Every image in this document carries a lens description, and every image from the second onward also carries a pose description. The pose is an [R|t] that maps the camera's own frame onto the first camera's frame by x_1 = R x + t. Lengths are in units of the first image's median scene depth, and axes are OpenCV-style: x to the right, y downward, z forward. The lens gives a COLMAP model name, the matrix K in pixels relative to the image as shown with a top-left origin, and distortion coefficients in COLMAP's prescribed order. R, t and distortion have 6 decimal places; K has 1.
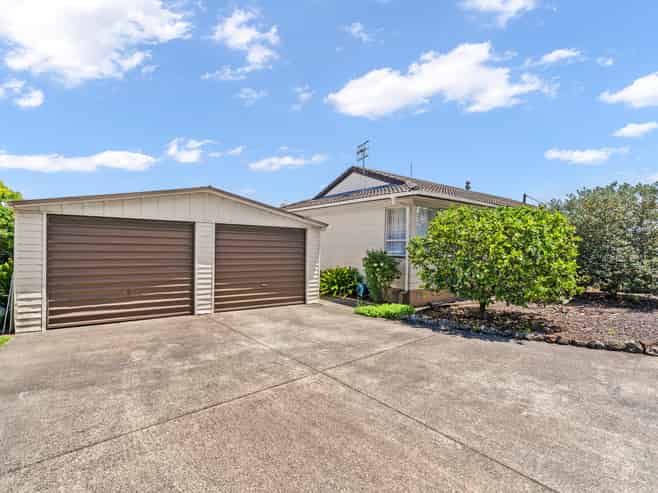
lens RADIAL K [[348.4, 0, 329.0], [0, 348.4, 246.5], [0, 0, 1]] dist [0.000599, -0.000106]
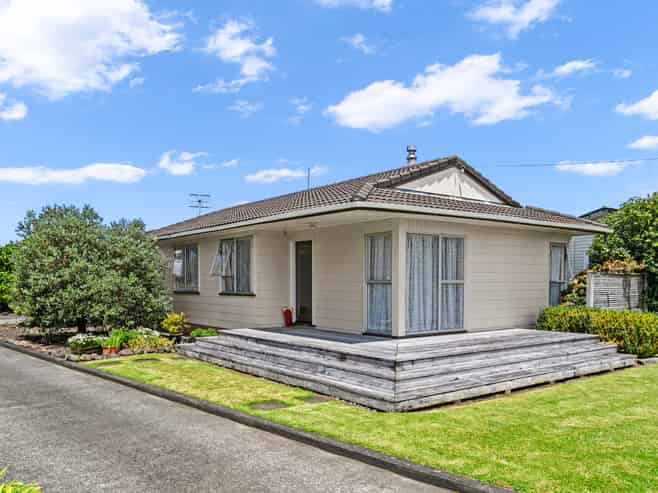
lens RADIAL K [[548.3, 0, 329.0], [0, 548.3, 246.5], [0, 0, 1]] dist [0.001383, 0.001387]
pose [[0.999999, -0.001198, 0.000249, 0.000223], [0.001223, 0.987596, -0.157014, 0.164504], [-0.000058, 0.157014, 0.987596, -0.392910]]
